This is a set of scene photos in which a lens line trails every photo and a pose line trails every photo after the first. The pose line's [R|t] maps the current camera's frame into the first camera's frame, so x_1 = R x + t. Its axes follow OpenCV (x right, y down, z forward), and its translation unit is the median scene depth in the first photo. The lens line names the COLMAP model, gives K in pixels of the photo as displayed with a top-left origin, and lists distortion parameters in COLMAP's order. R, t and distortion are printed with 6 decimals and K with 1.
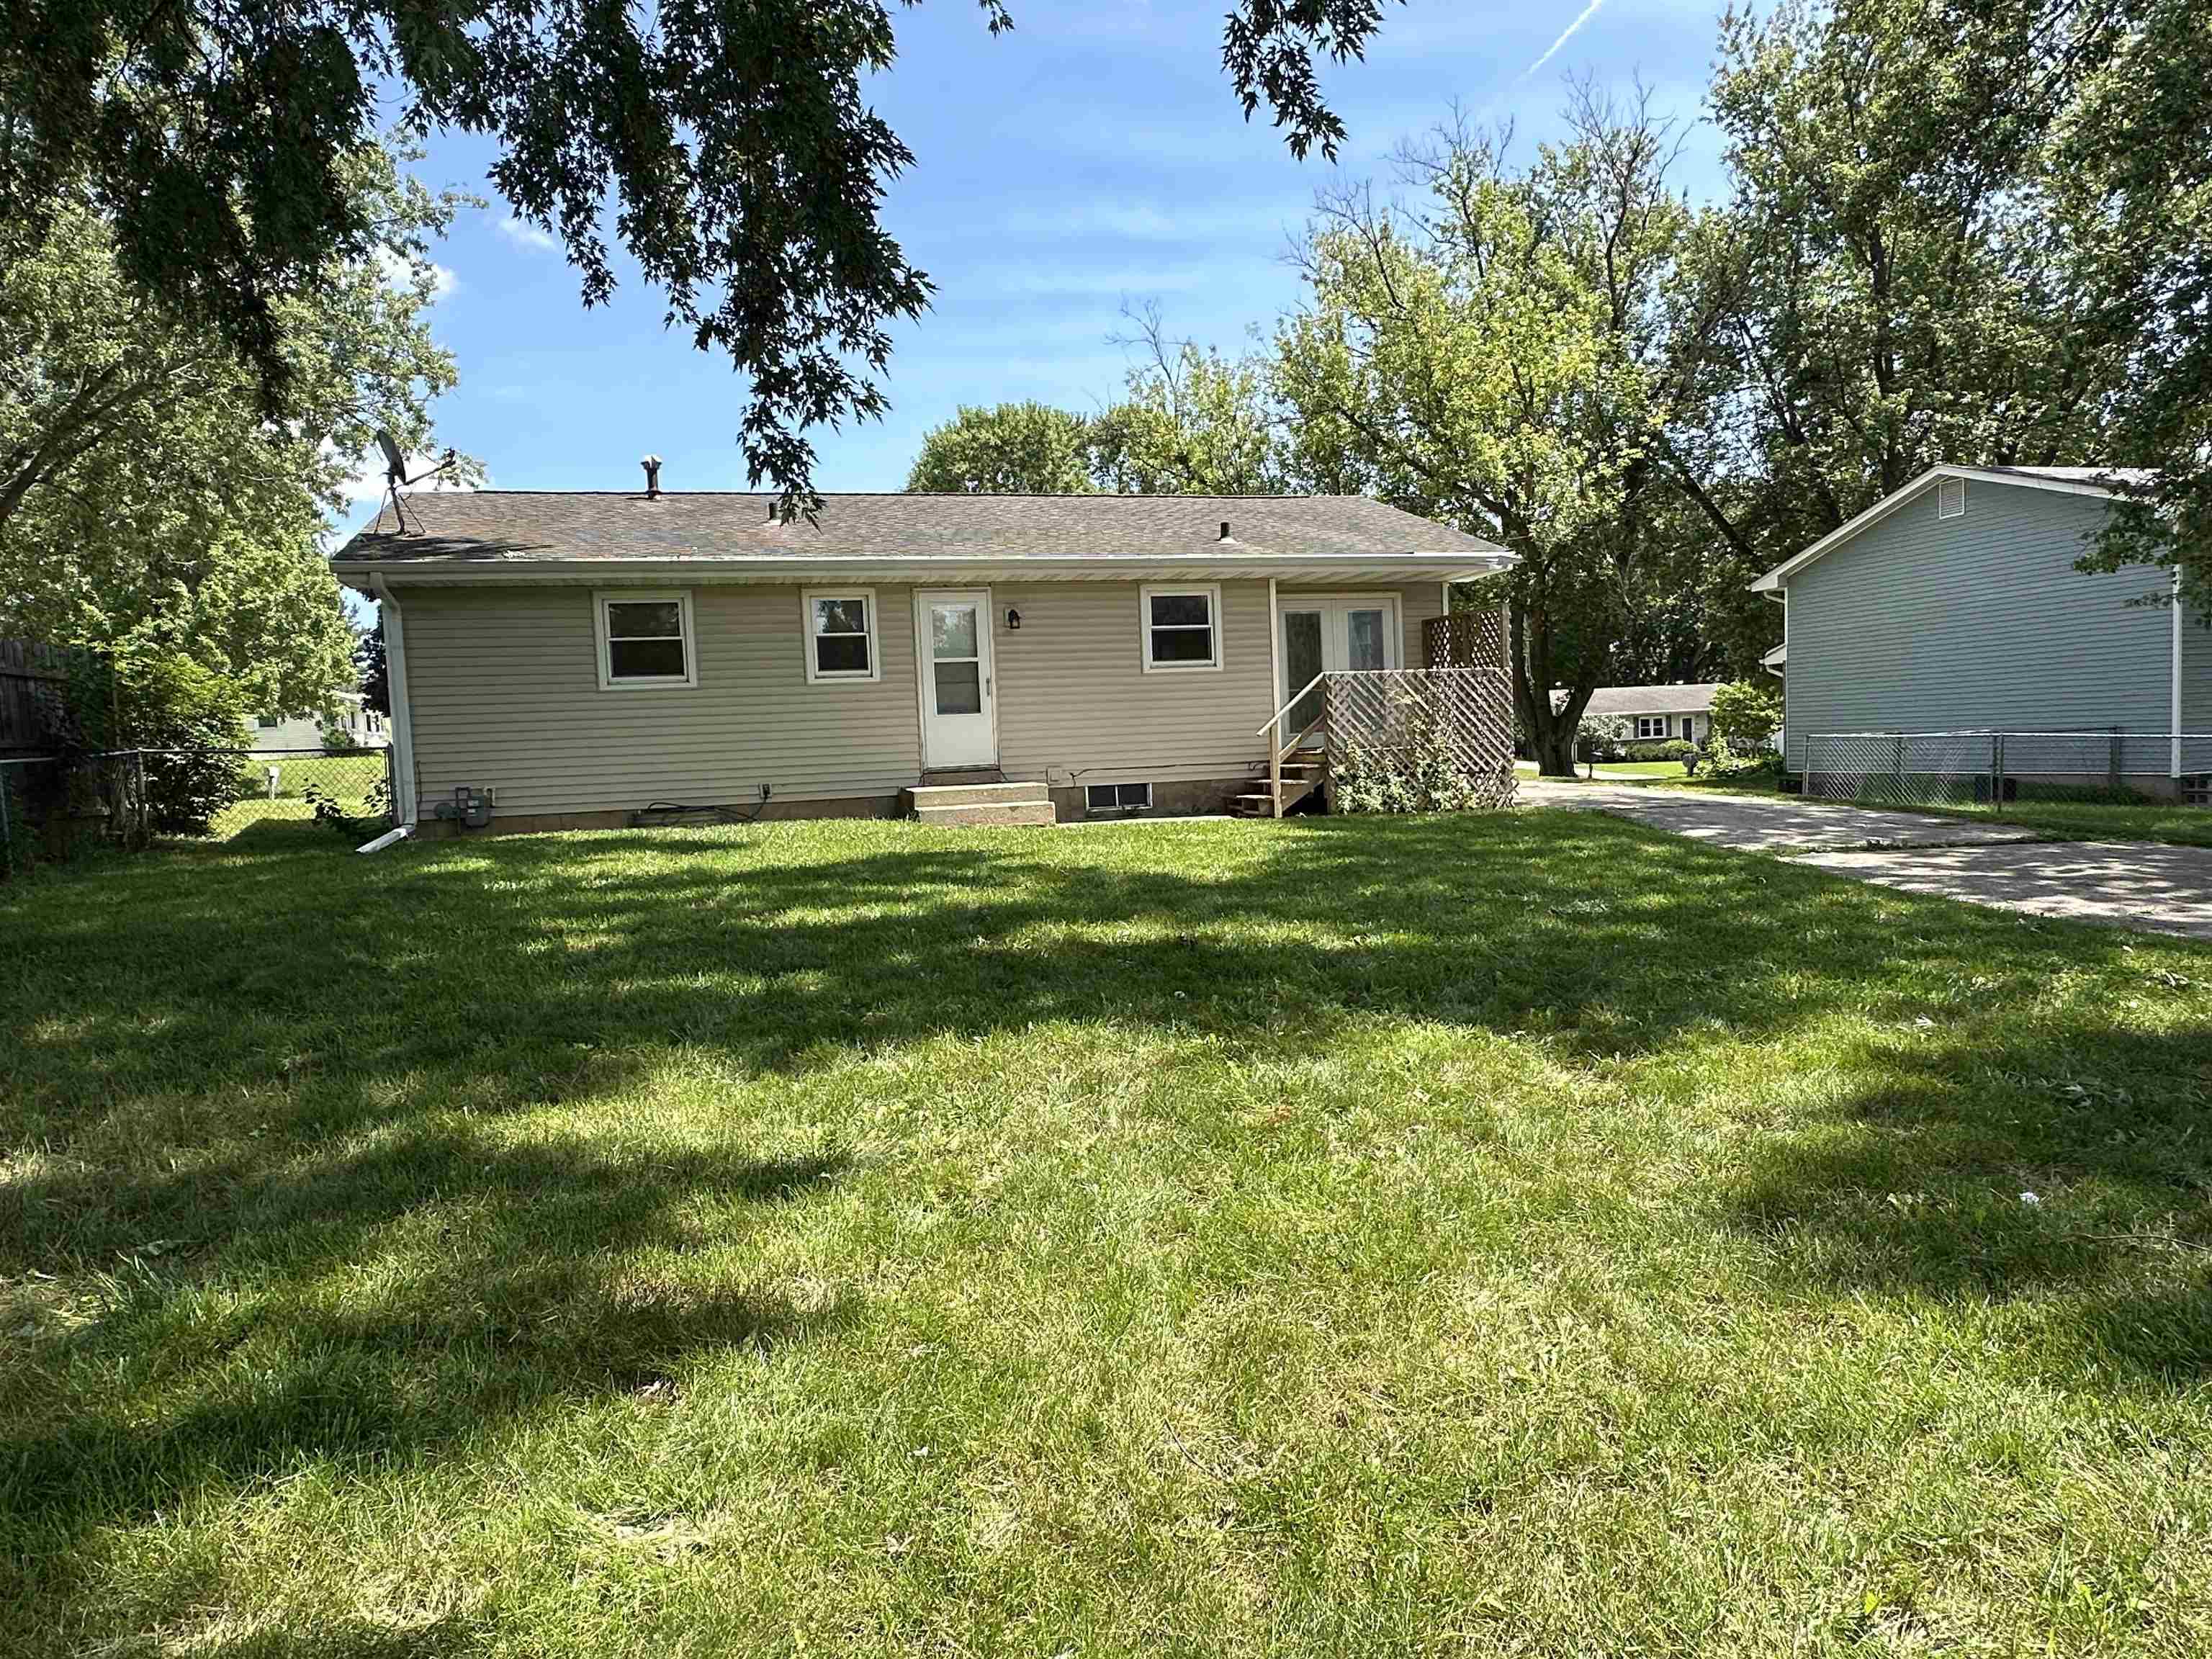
lens RADIAL K [[1343.1, 0, 1109.0], [0, 1343.1, 829.1], [0, 0, 1]] dist [0.006343, -0.003693]
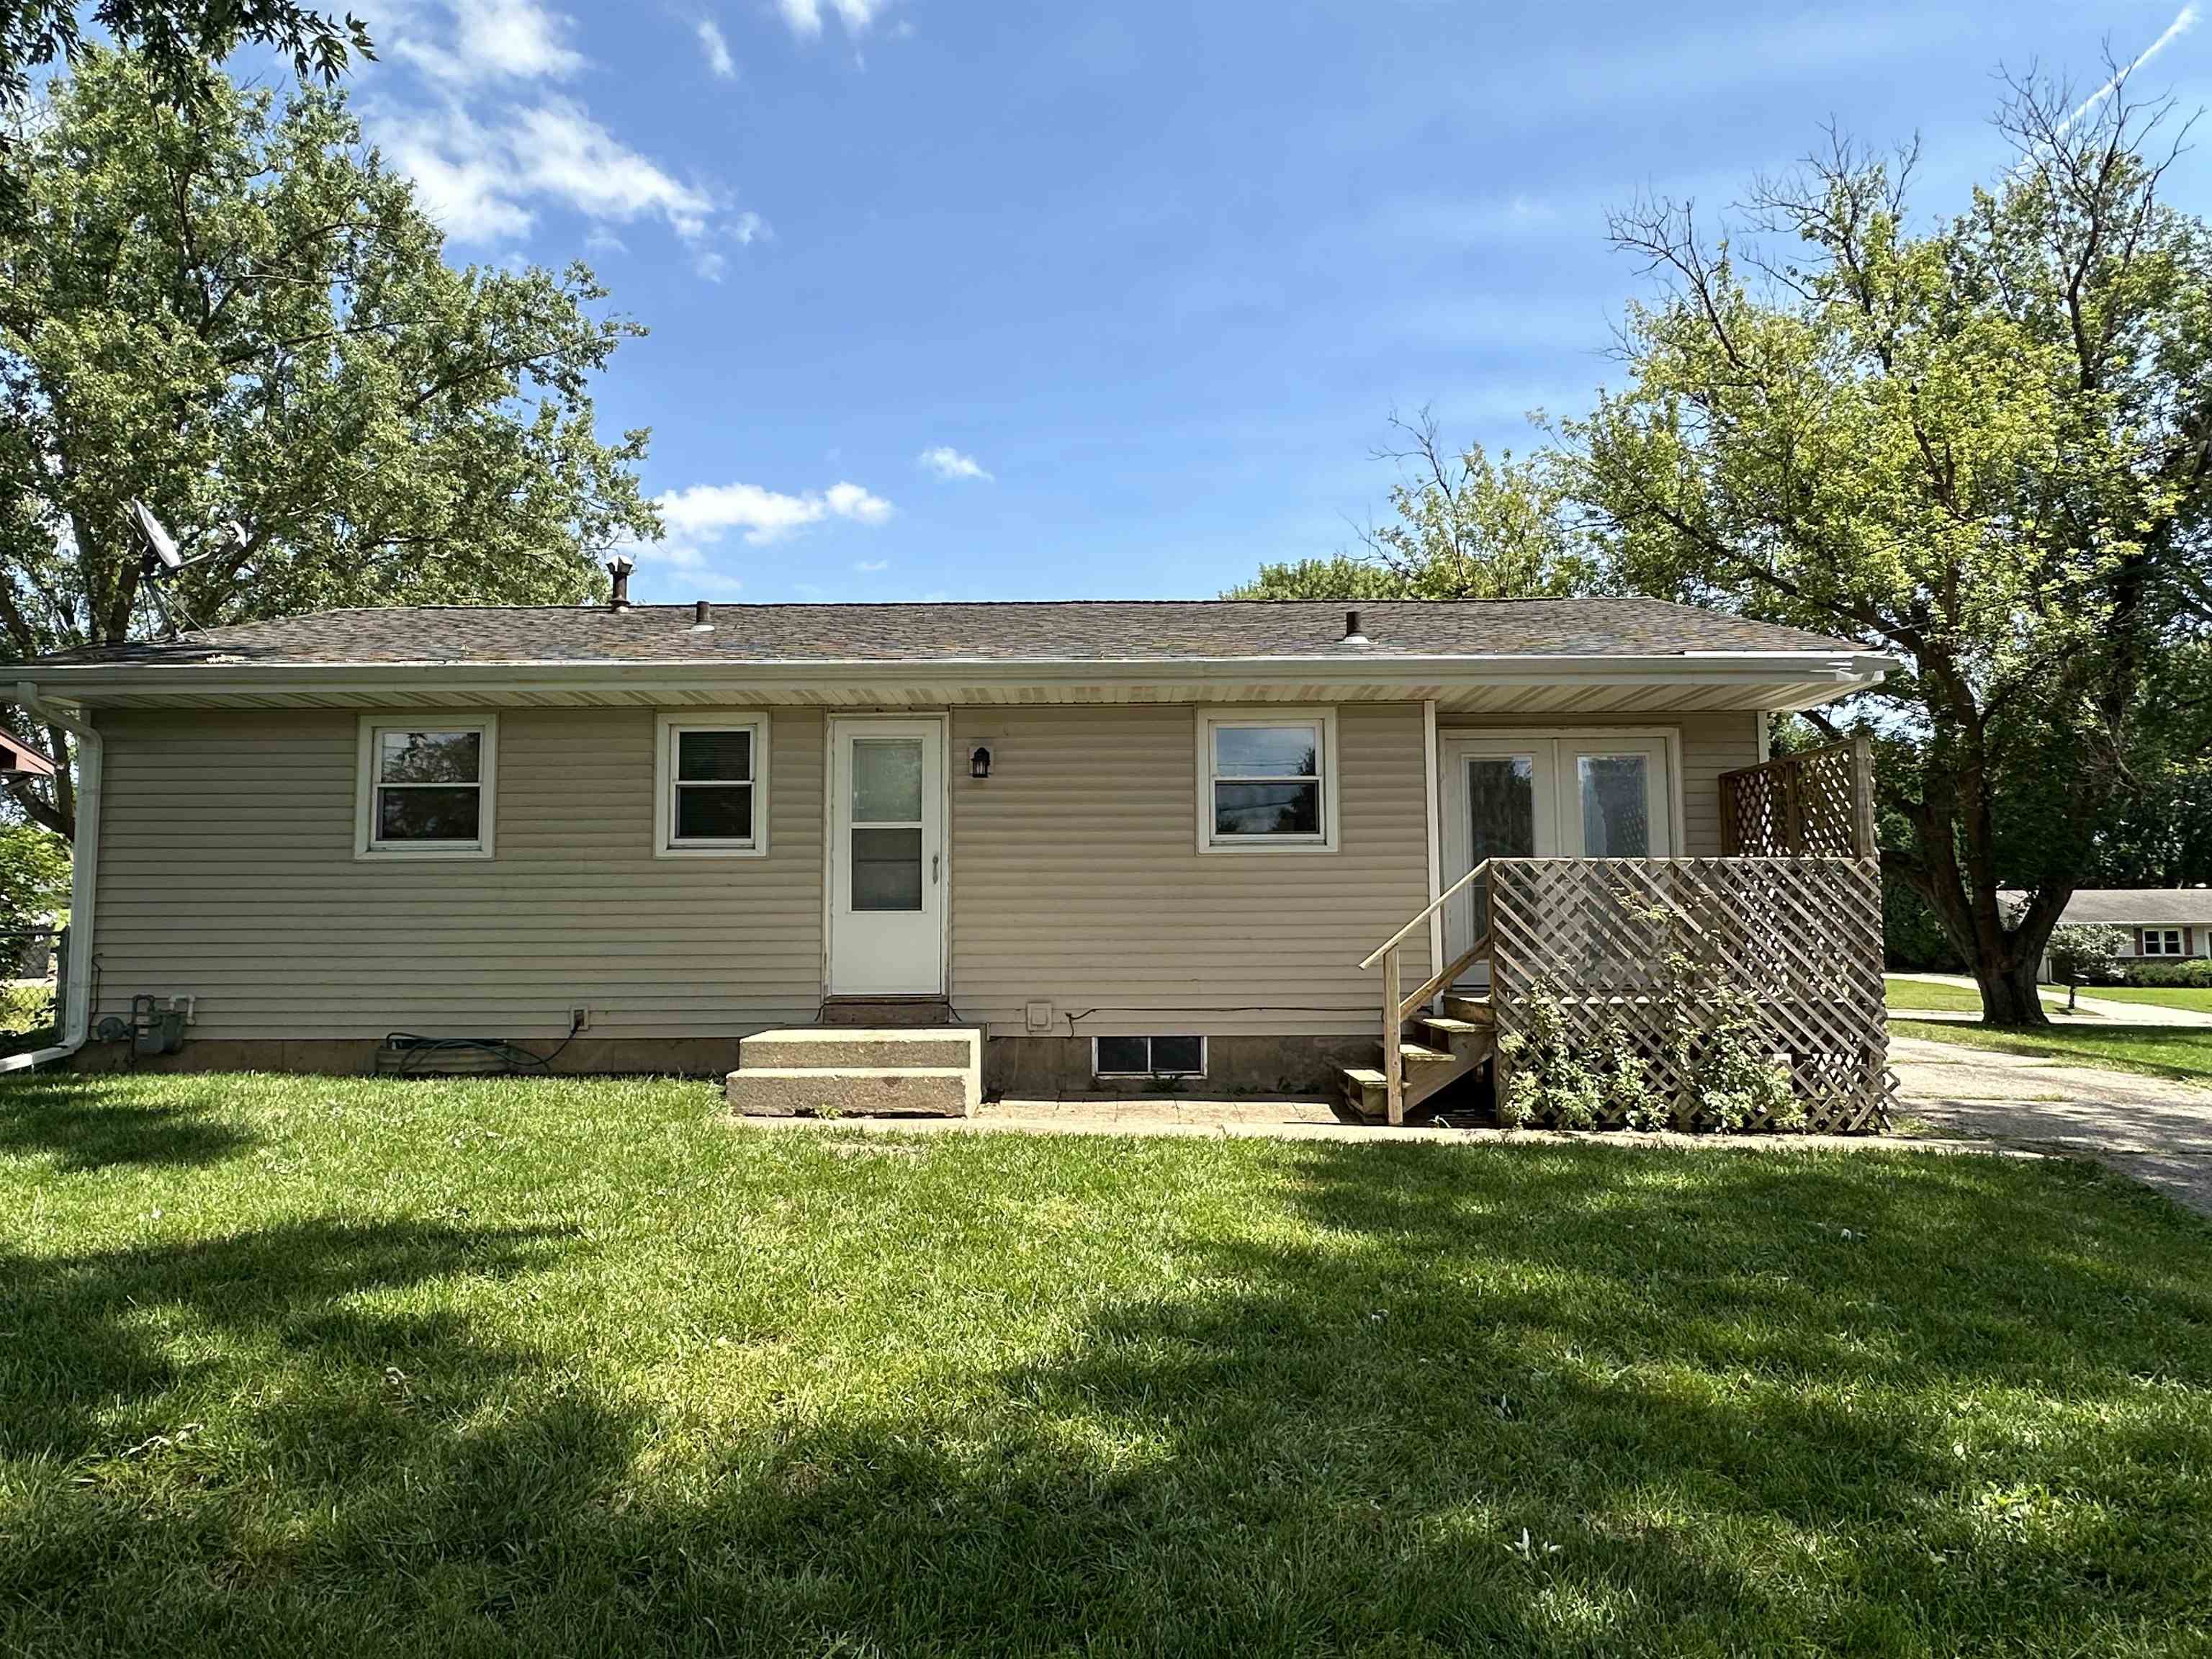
lens RADIAL K [[1343.1, 0, 1099.5], [0, 1343.1, 830.7], [0, 0, 1]] dist [0.006343, -0.003693]
pose [[0.960050, 0.017840, -0.279261, 0.090074], [-0.054384, 0.990832, -0.123668, -0.028781], [0.274495, 0.133914, 0.952218, 0.241939]]
